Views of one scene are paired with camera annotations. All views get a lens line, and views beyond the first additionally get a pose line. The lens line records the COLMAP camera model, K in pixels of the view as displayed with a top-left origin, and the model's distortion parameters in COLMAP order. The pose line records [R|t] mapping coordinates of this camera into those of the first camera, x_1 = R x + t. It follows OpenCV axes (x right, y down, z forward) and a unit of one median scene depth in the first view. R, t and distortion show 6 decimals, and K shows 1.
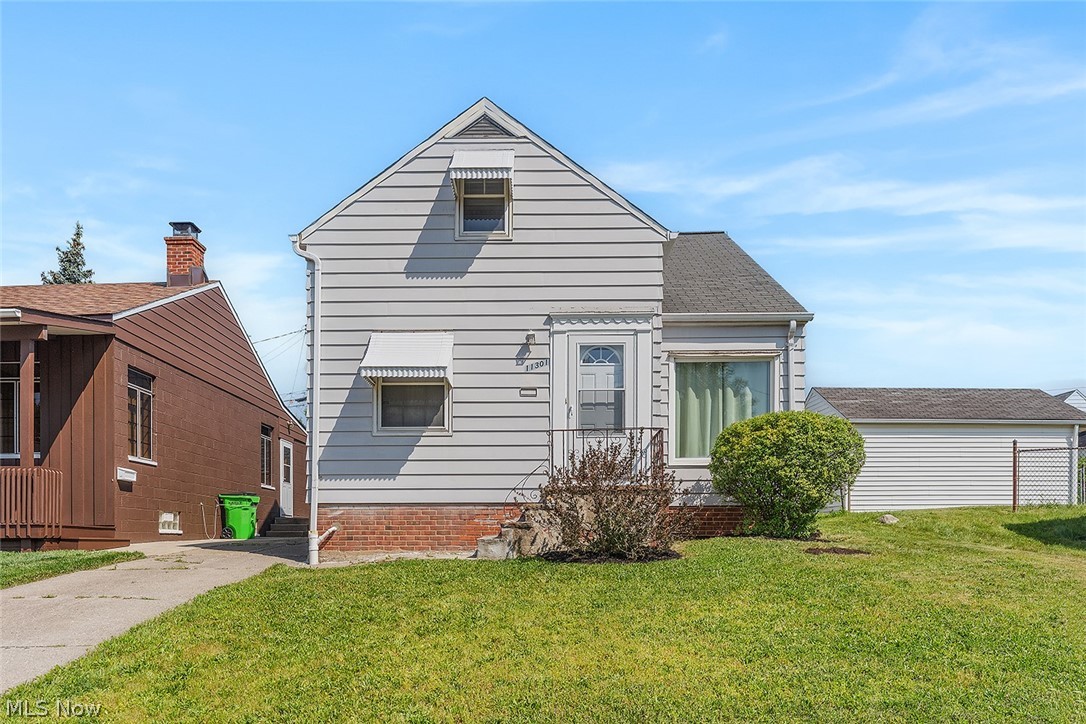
lens RADIAL K [[738.9, 0, 543.7], [0, 738.9, 364.8], [0, 0, 1]] dist [0.005154, -0.001979]
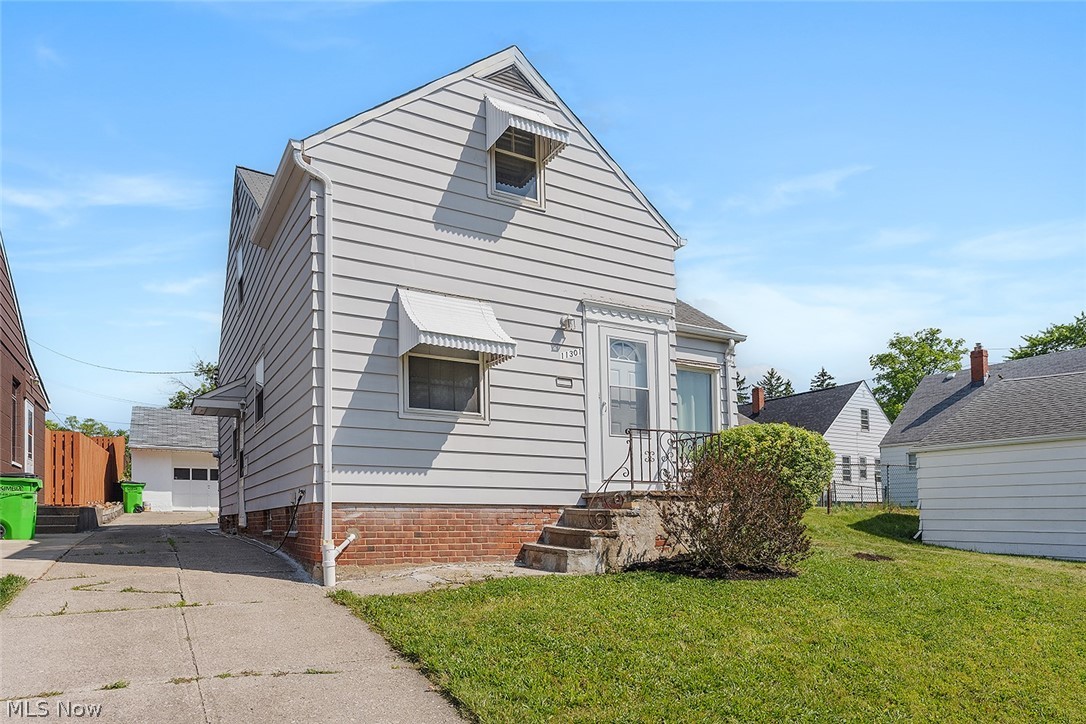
lens RADIAL K [[681.8, 0, 543.1], [0, 681.8, 359.1], [0, 0, 1]] dist [0.004718, 0.002197]
pose [[0.870125, 0.116387, 0.478891, -0.444534], [-0.117171, 0.992707, -0.028366, 0.035396], [-0.478700, -0.031431, 0.877416, 0.279874]]
